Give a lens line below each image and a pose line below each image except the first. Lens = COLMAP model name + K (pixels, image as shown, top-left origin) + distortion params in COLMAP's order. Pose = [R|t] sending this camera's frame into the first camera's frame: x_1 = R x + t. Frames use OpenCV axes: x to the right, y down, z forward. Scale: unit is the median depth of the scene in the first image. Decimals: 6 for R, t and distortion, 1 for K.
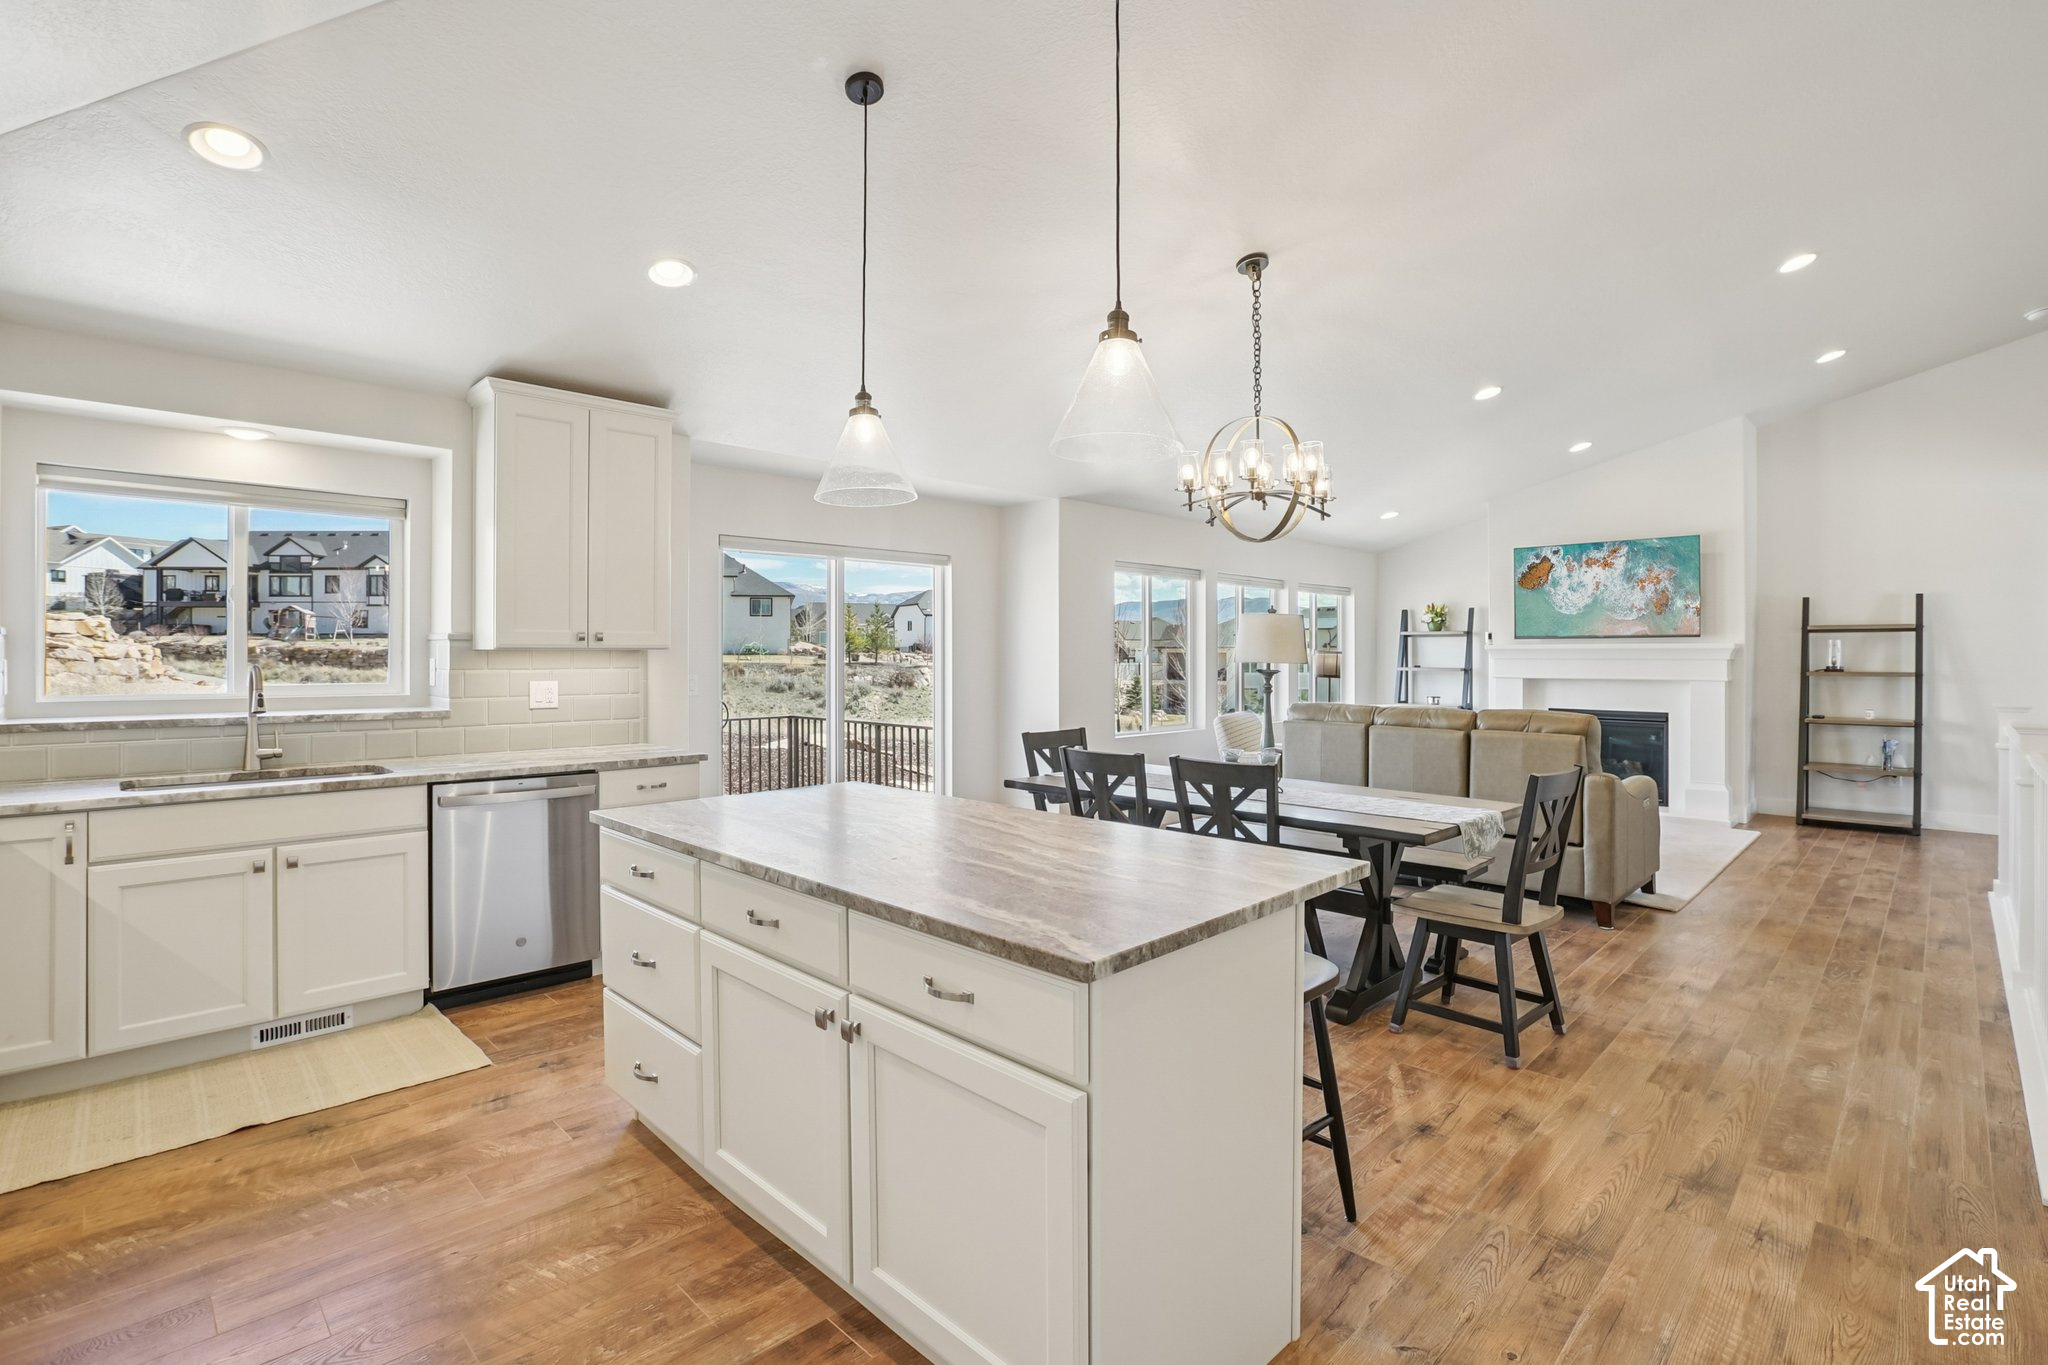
lens RADIAL K [[958.8, 0, 1028.0], [0, 958.8, 661.0], [0, 0, 1]] dist [-0.042584, 0.015131]
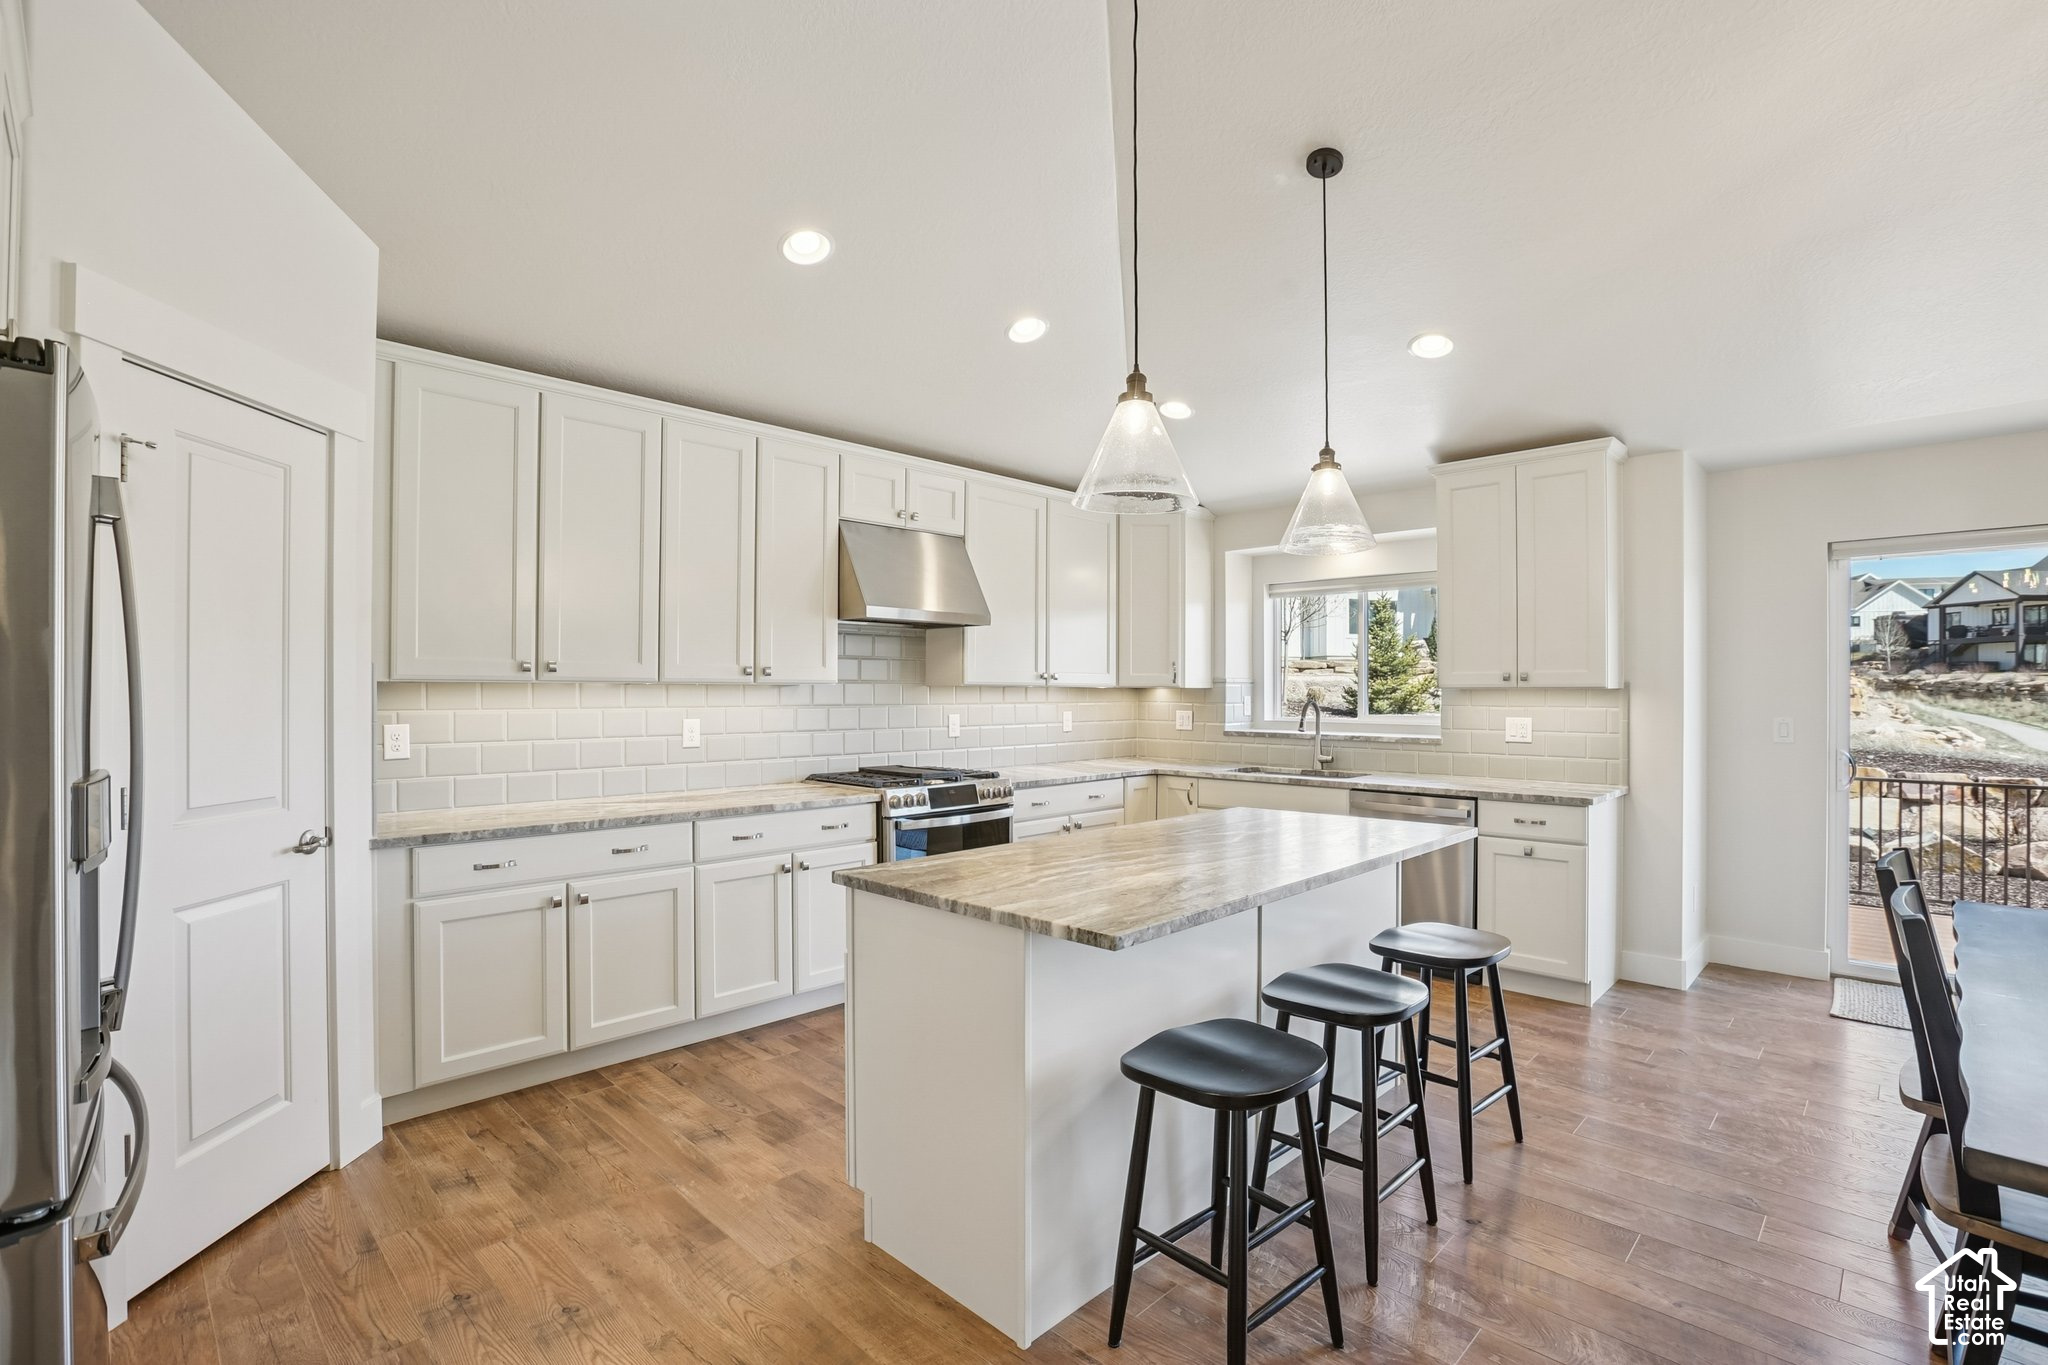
lens RADIAL K [[935.5, 0, 1025.9], [0, 935.5, 691.0], [0, 0, 1]] dist [-0.052201, 0.013500]
pose [[0.002278, -0.002447, -0.999994, 0.532252], [-0.006449, 0.999976, -0.002461, -0.002831], [0.999977, 0.006454, 0.002262, 0.408930]]
